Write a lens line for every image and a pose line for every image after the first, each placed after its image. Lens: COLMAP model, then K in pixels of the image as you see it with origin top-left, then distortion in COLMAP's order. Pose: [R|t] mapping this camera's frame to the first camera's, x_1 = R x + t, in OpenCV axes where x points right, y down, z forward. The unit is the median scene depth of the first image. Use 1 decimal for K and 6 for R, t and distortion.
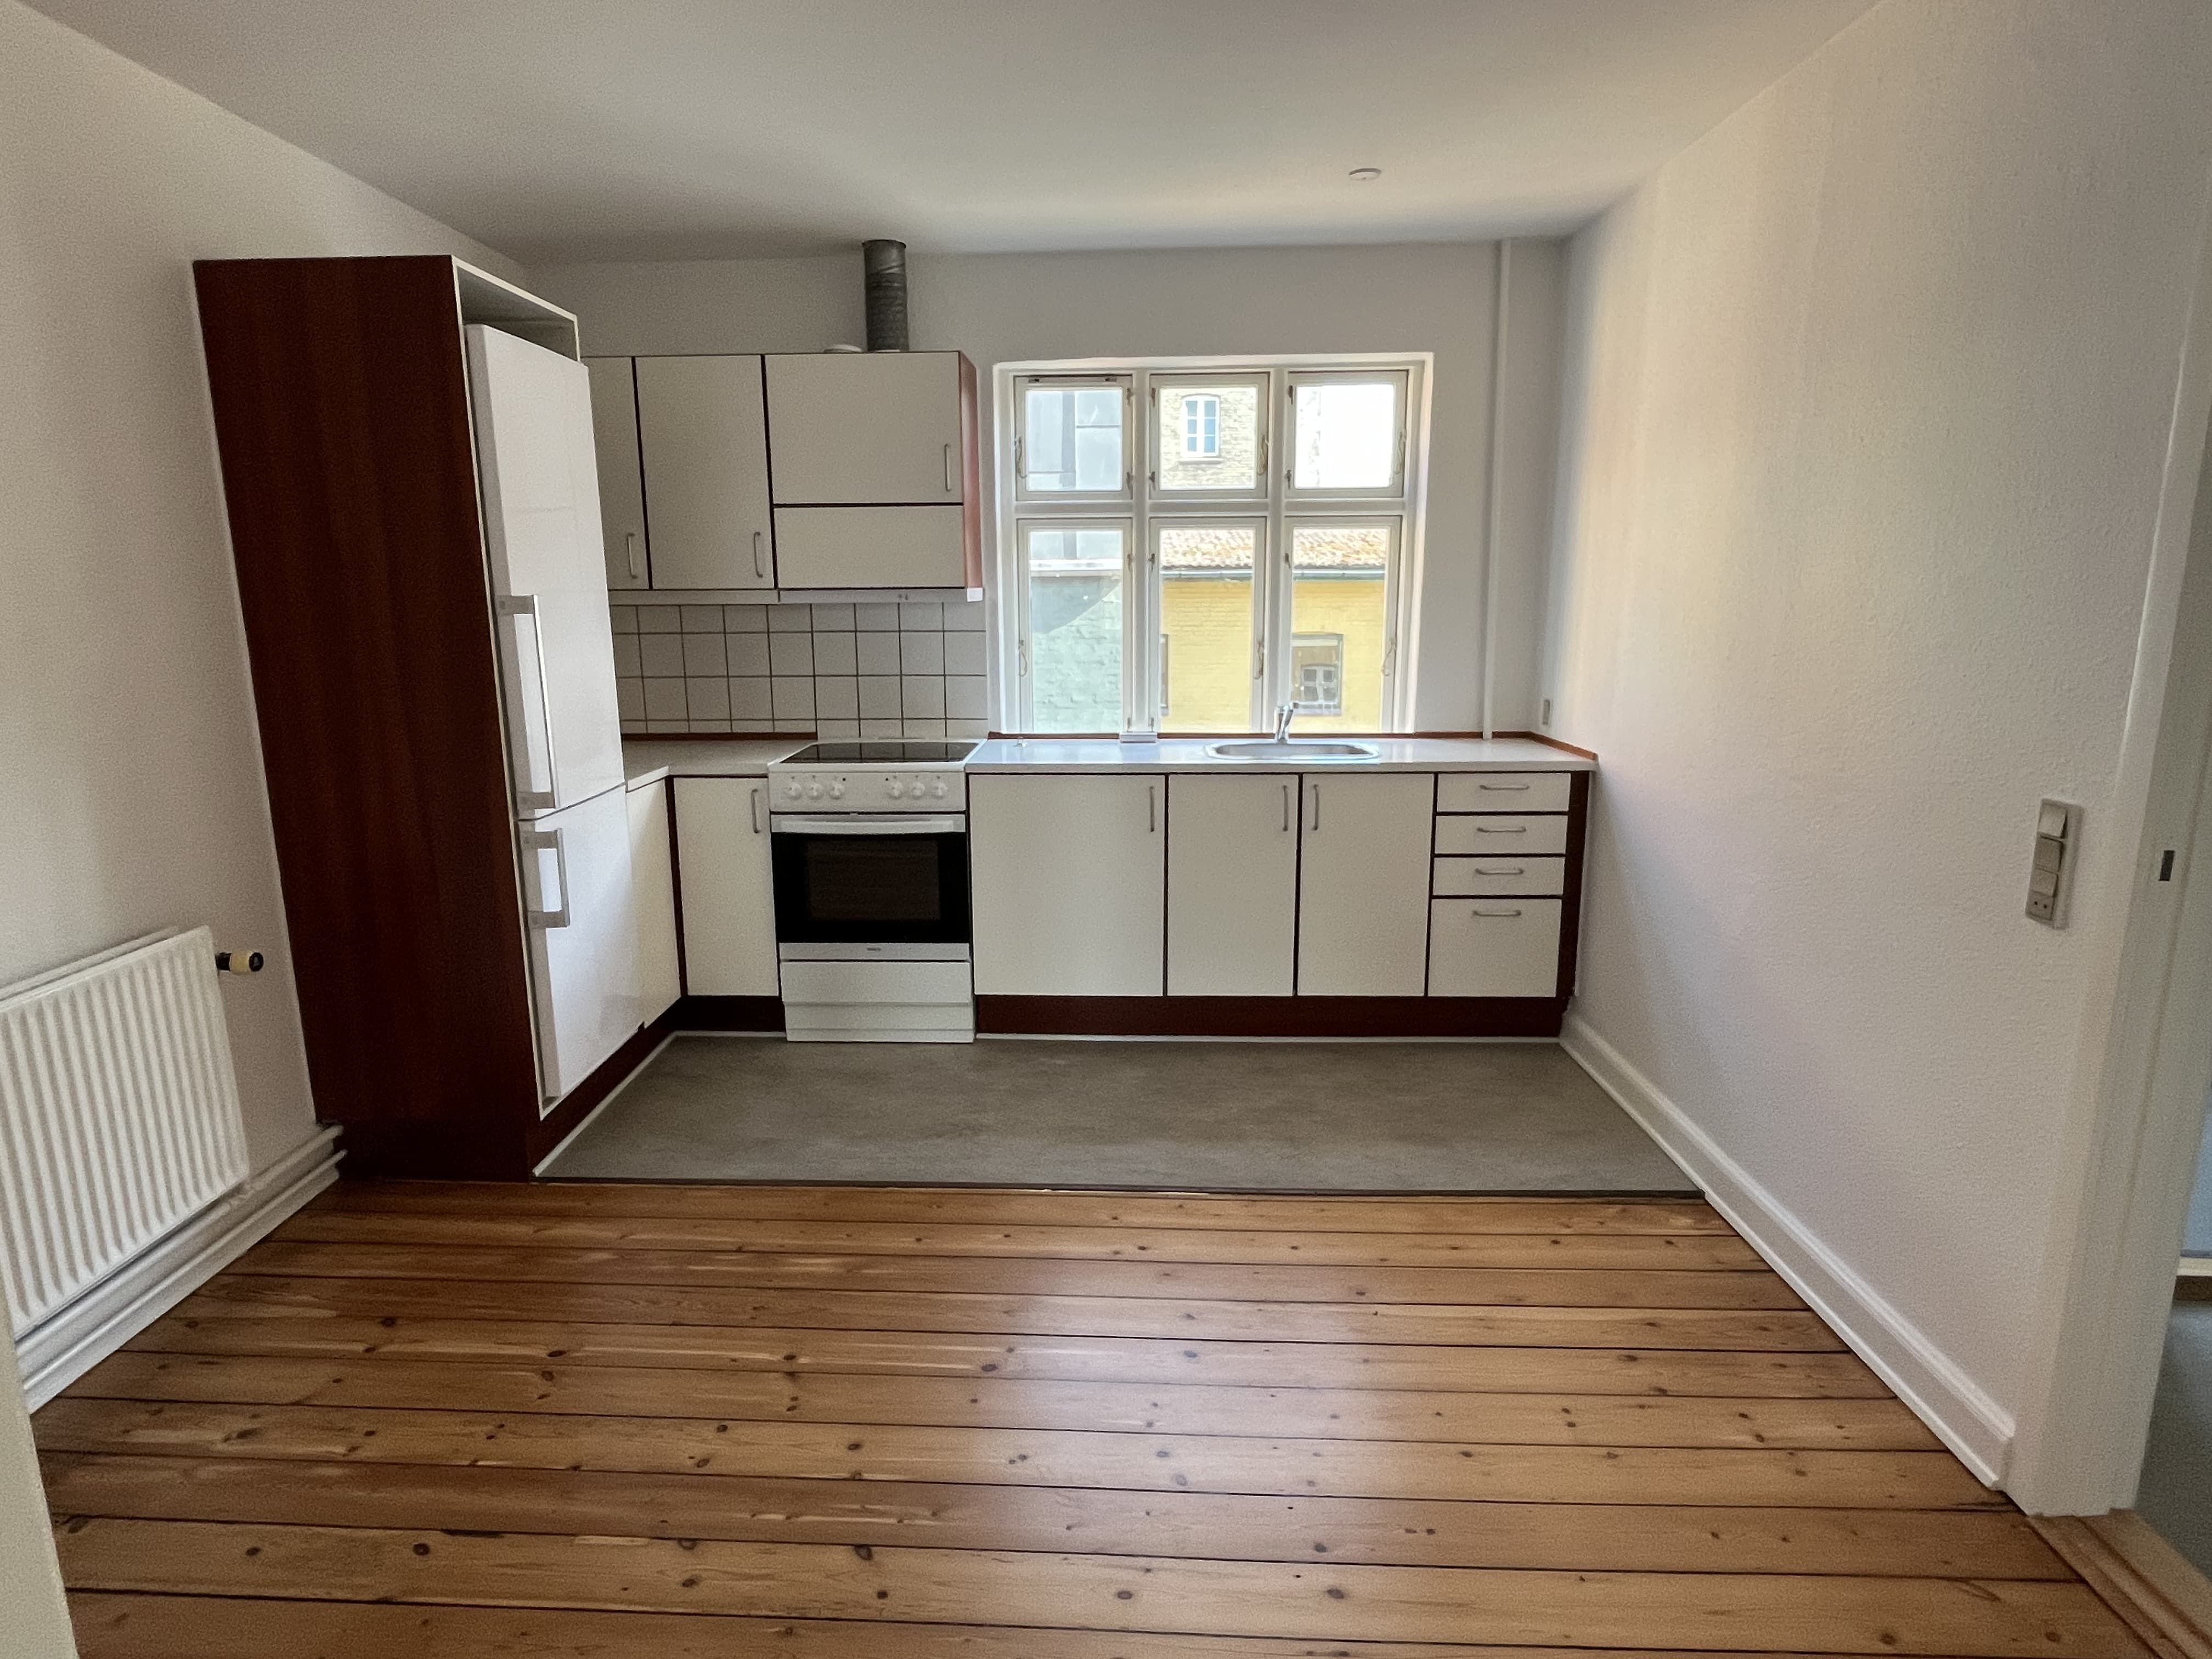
lens RADIAL K [[1272.5, 0, 1106.0], [0, 1272.5, 829.5], [0, 0, 1]] dist [-0.006449, -0.000015]
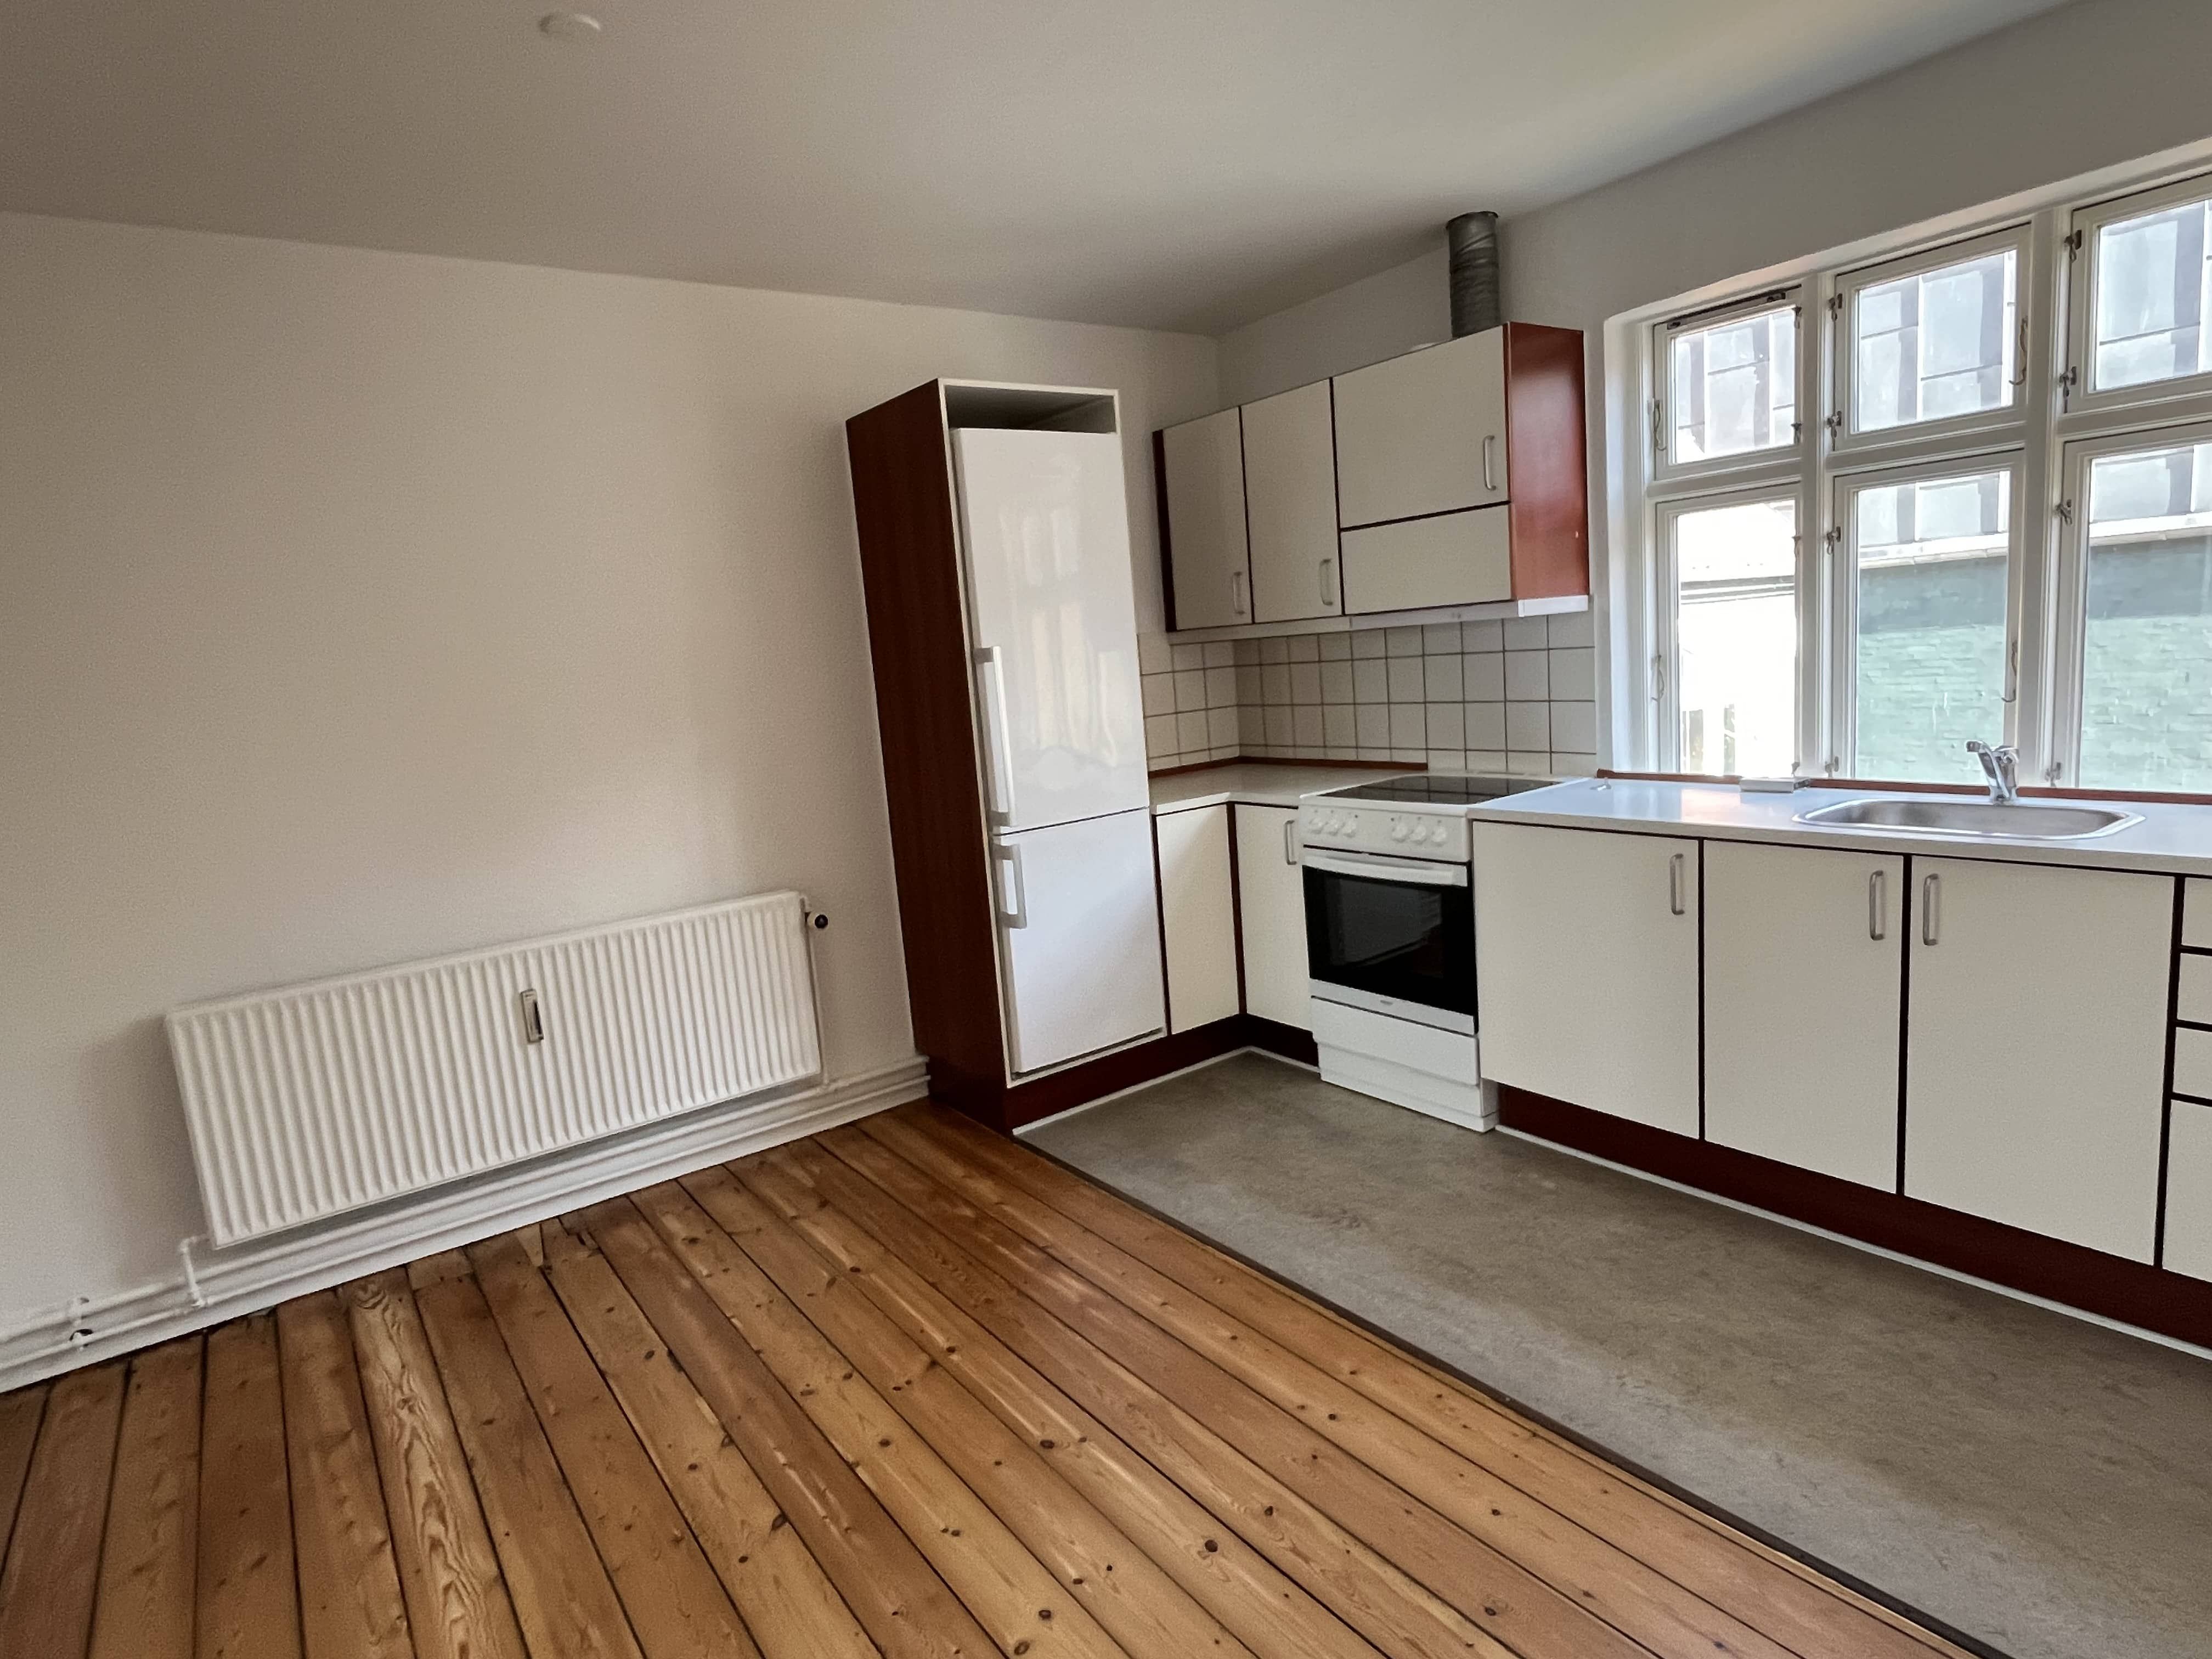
lens RADIAL K [[1272.5, 0, 1106.0], [0, 1272.5, 829.5], [0, 0, 1]] dist [-0.006449, -0.000015]
pose [[0.584161, 0.075230, -0.808144, 0.438797], [-0.076437, 0.996369, 0.037500, -0.050296], [0.808031, 0.039866, 0.587790, 0.296930]]
